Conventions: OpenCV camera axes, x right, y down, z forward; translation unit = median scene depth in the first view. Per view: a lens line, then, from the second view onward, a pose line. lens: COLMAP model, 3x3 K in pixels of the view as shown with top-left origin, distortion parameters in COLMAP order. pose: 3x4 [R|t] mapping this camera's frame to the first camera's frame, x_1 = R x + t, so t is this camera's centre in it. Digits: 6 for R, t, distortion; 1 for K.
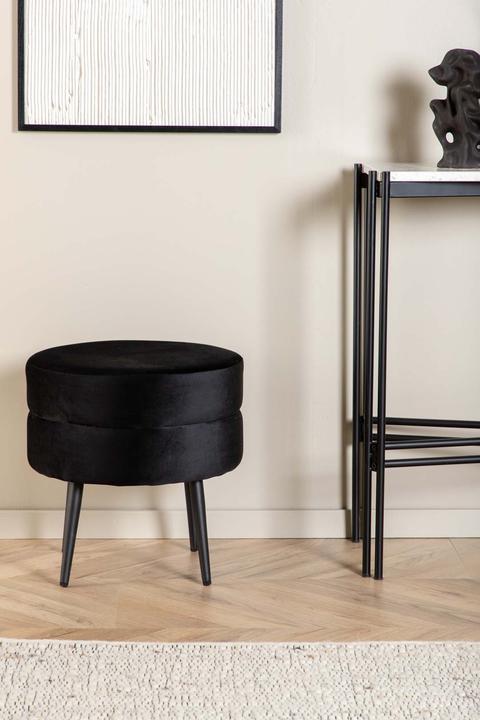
lens RADIAL K [[2241.7, 0, 241.1], [0, 2241.7, 360.4], [0, 0, 1]] dist [0.075780, 0.000000]
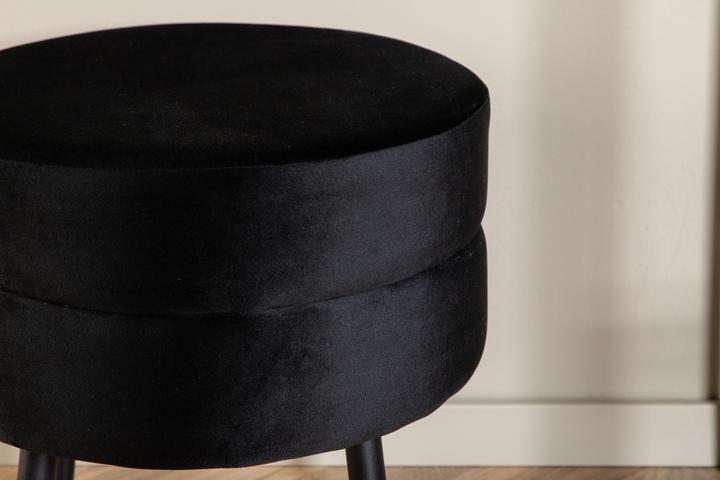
lens RADIAL K [[2017.6, 0, 366.3], [0, 2017.6, 234.6], [0, 0, 1]] dist [0.053996, 0.000000]
pose [[0.999214, 0.003559, -0.039481, -0.006404], [0.003033, 0.986177, 0.165667, -0.033987], [0.039524, -0.165656, 0.985391, 0.688650]]
